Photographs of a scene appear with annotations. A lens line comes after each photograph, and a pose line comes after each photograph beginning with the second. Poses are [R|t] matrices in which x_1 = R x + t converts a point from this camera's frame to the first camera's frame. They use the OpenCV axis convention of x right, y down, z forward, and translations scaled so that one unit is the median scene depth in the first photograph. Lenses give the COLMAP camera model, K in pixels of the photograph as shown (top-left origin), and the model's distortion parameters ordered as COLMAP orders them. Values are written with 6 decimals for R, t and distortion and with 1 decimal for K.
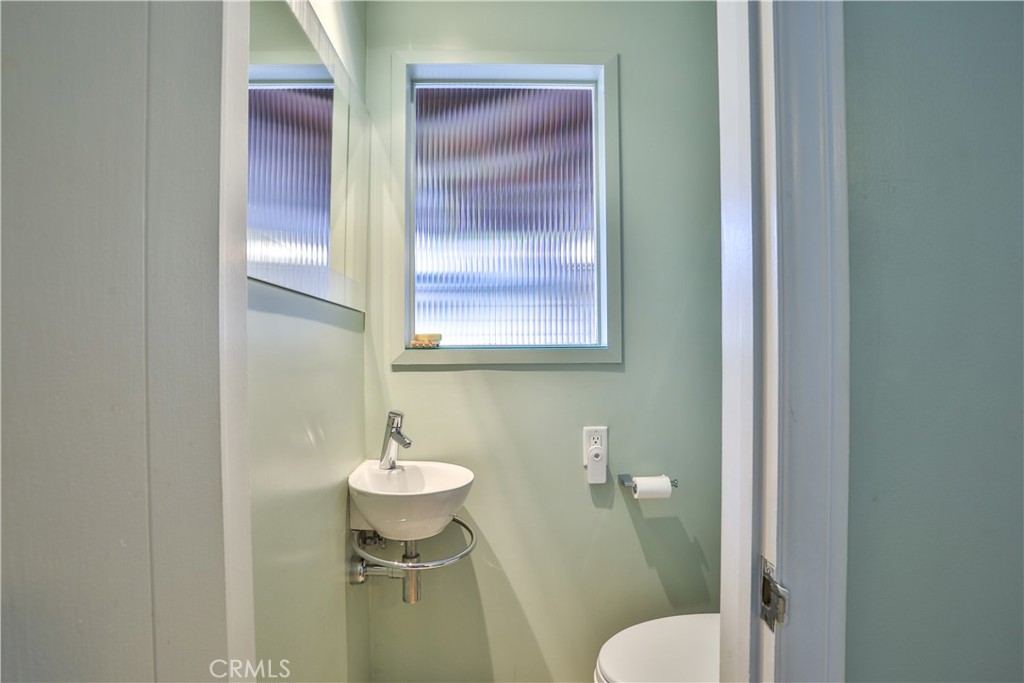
lens RADIAL K [[529.8, 0, 509.0], [0, 529.8, 338.0], [0, 0, 1]] dist [-0.085953, 0.040172]
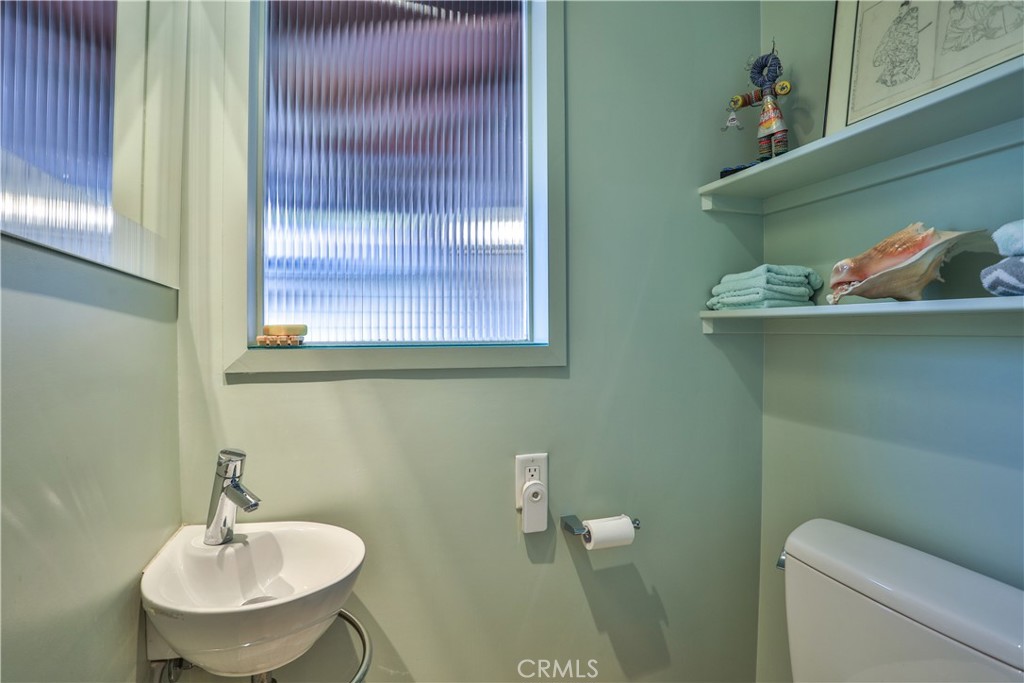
lens RADIAL K [[529.8, 0, 509.0], [0, 529.8, 338.0], [0, 0, 1]] dist [-0.085953, 0.040172]
pose [[0.965967, -0.000733, 0.258663, -0.054030], [-0.002317, 0.999931, 0.011485, 0.000455], [-0.258654, -0.011694, 0.965899, 0.311423]]
